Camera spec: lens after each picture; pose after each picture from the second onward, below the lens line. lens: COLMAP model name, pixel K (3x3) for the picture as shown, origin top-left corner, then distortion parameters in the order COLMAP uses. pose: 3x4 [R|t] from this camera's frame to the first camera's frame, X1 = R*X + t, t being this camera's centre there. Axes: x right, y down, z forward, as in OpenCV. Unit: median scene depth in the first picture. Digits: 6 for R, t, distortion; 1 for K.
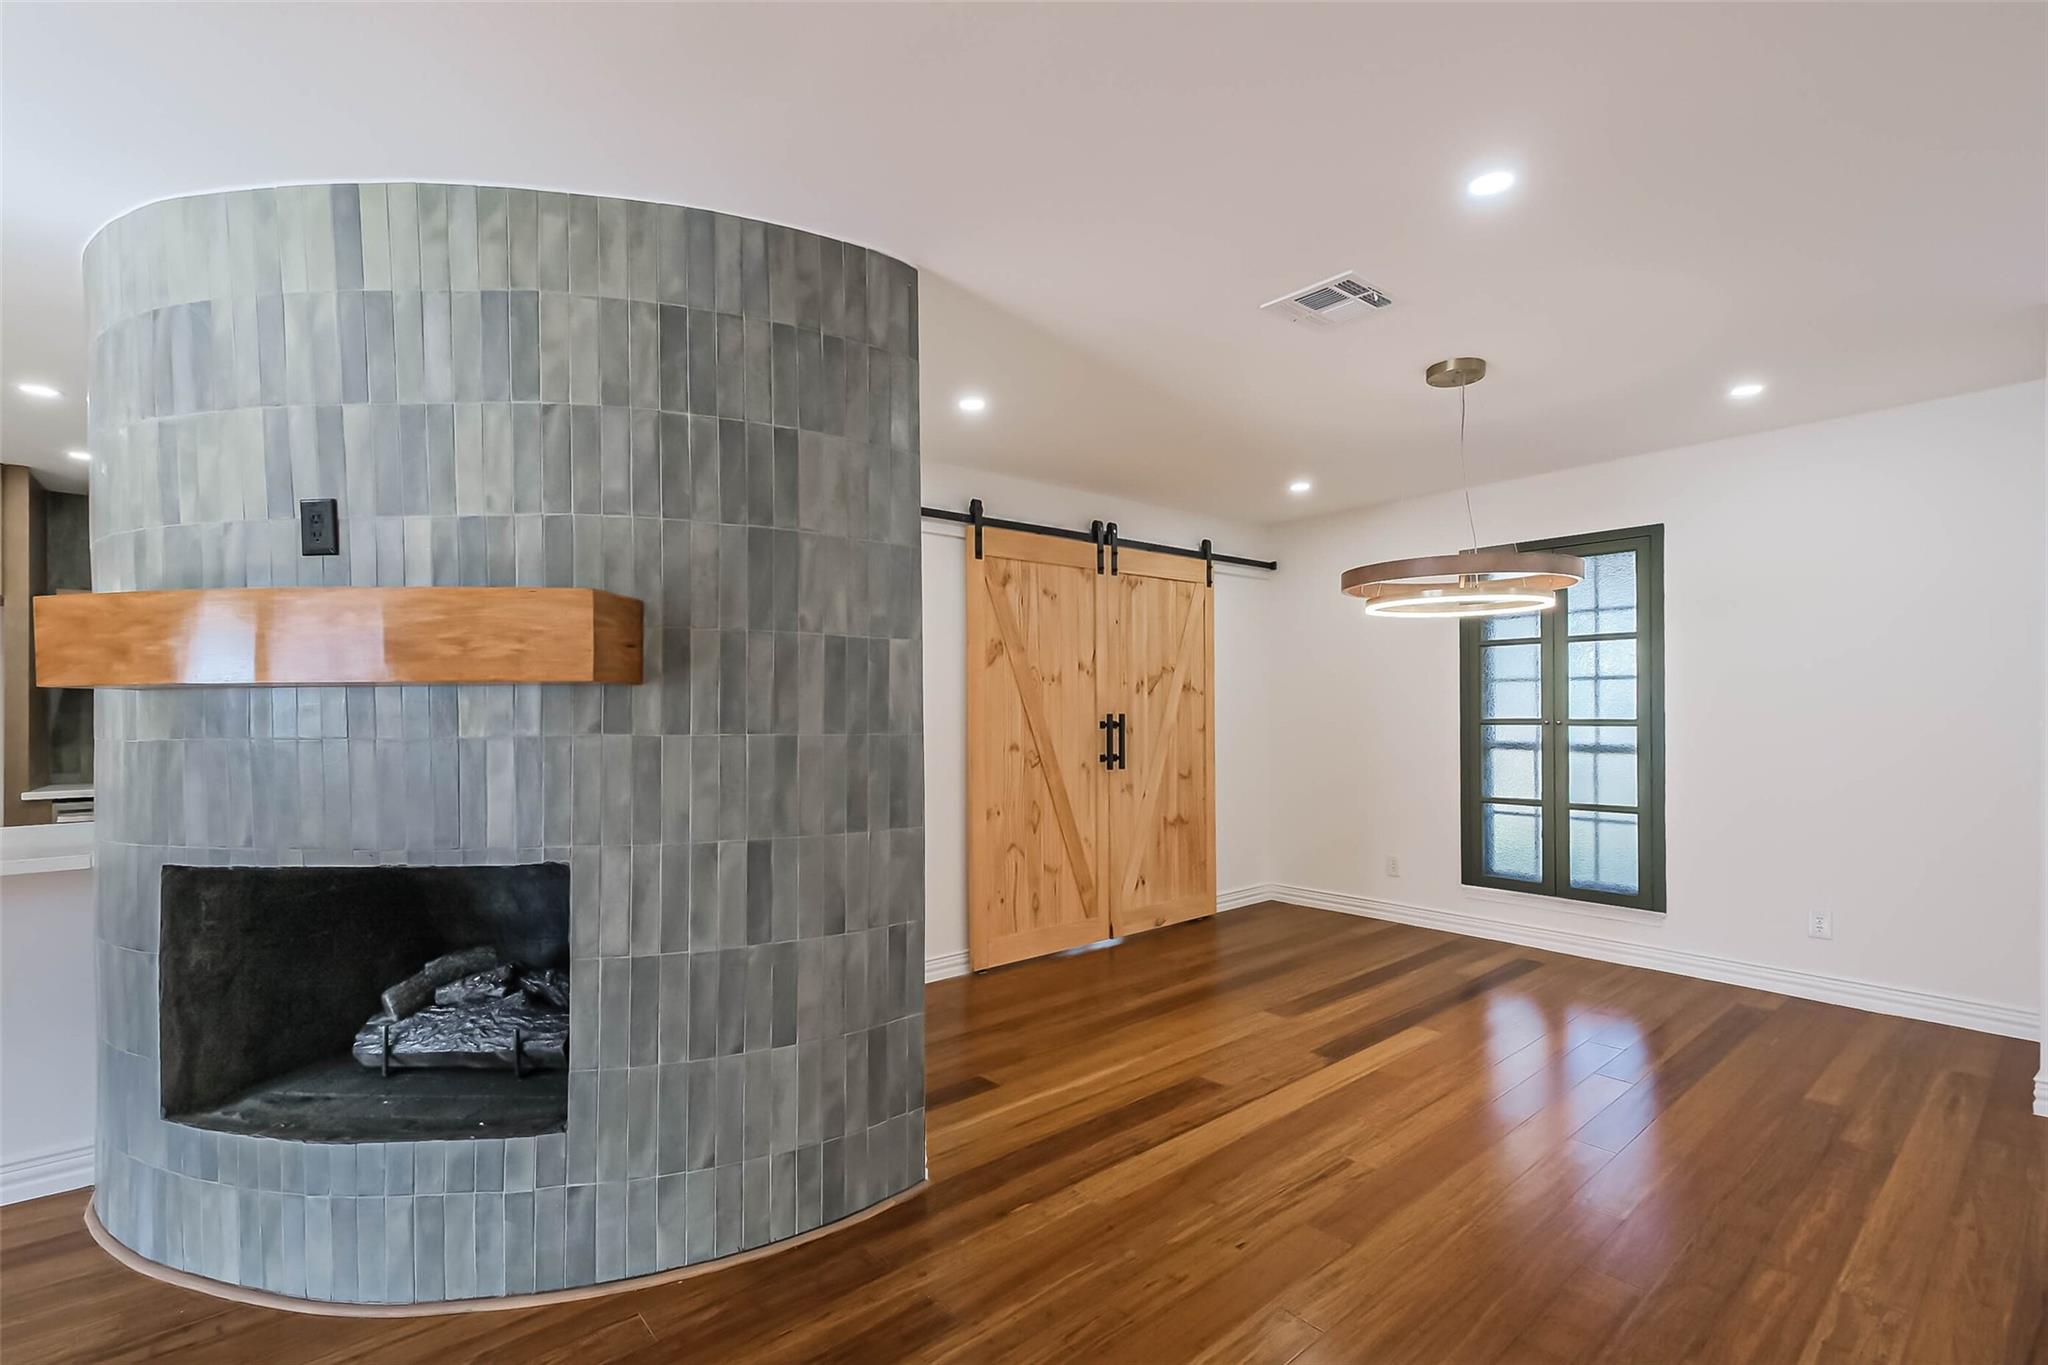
lens RADIAL K [[921.3, 0, 1028.5], [0, 921.3, 706.1], [0, 0, 1]] dist [0.000883, 0.004129]
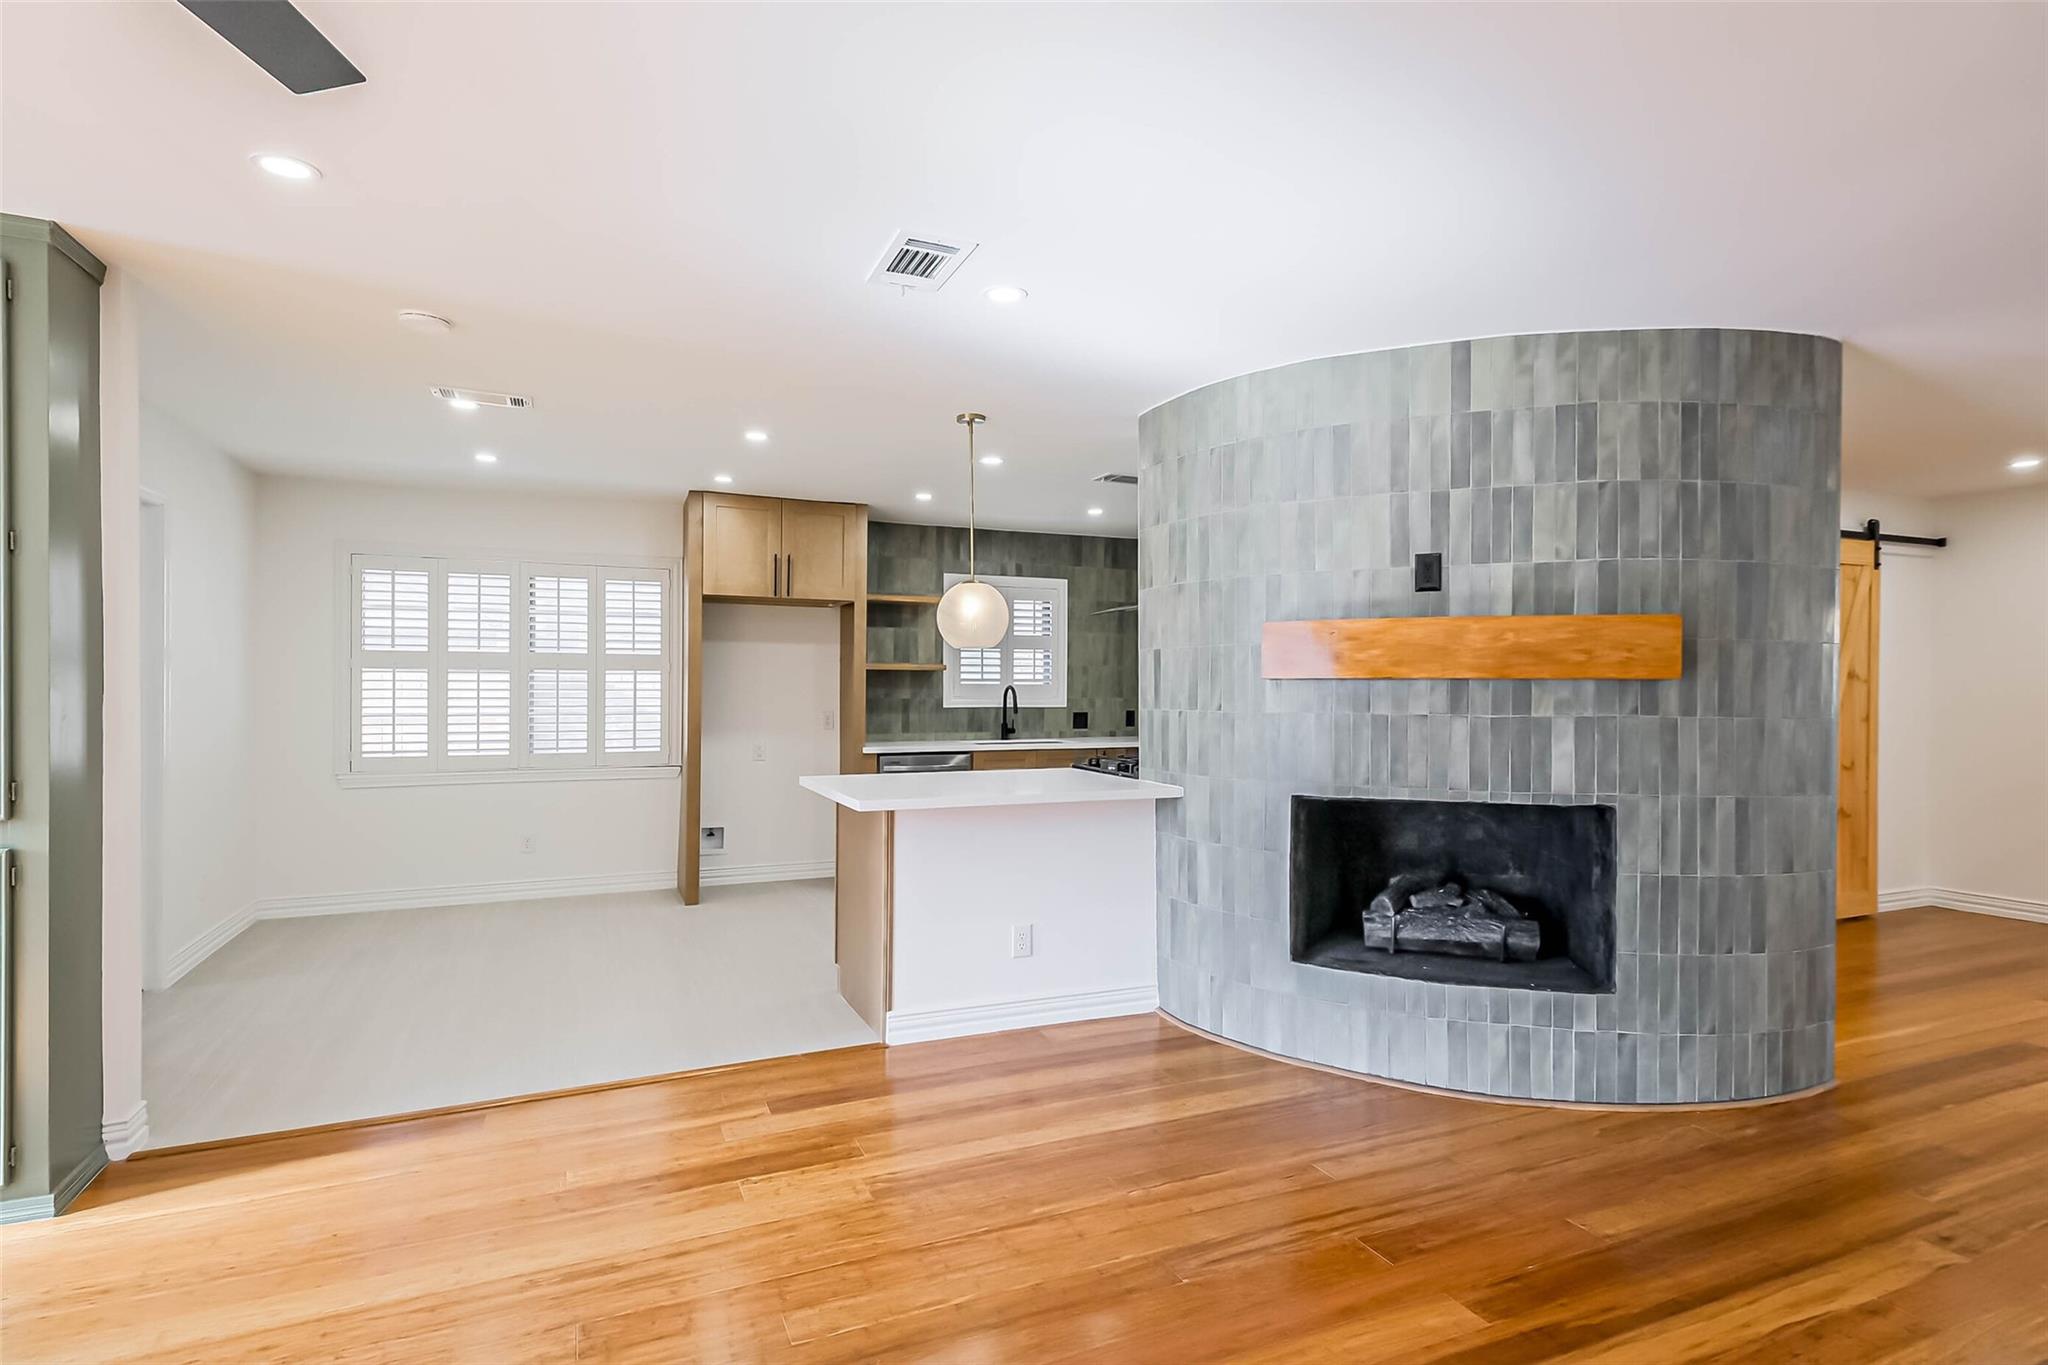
lens RADIAL K [[1042.8, 0, 1033.4], [0, 1042.8, 692.2], [0, 0, 1]] dist [0.025222, -0.008053]
pose [[0.959308, 0.013606, -0.282032, -0.881828], [-0.011374, 0.999890, 0.009550, -0.009036], [0.282131, -0.005954, 0.959357, -0.781289]]
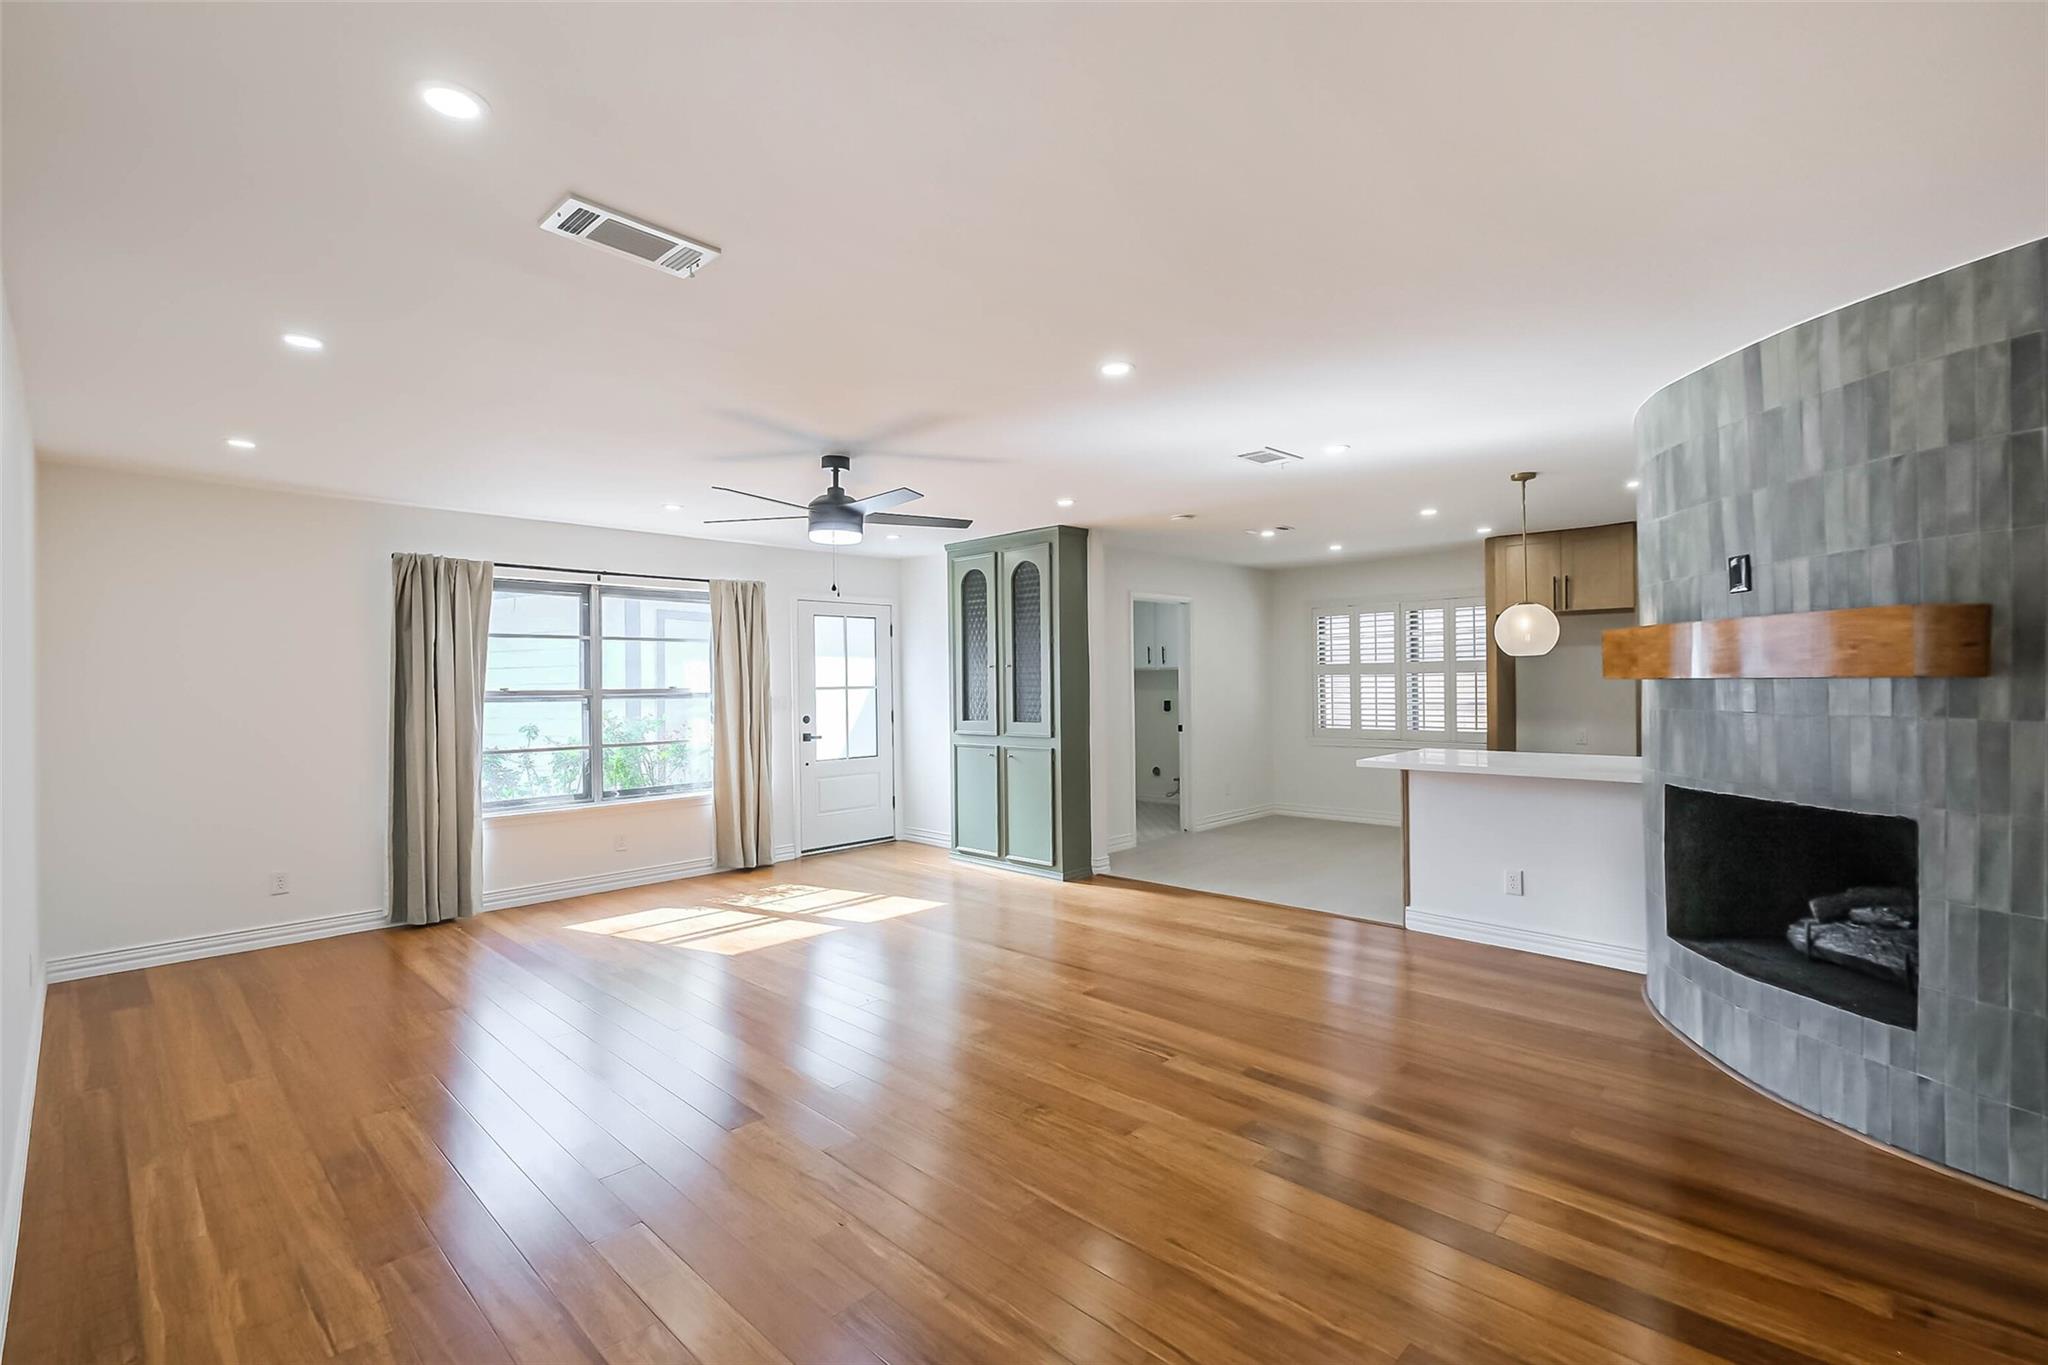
lens RADIAL K [[921.3, 0, 1009.8], [0, 921.3, 680.6], [0, 0, 1]] dist [0.000883, 0.004129]
pose [[0.085391, 0.004159, -0.996339, 0.635338], [0.013732, 0.999891, 0.005351, -0.041137], [0.996253, -0.014139, 0.085324, -0.327170]]
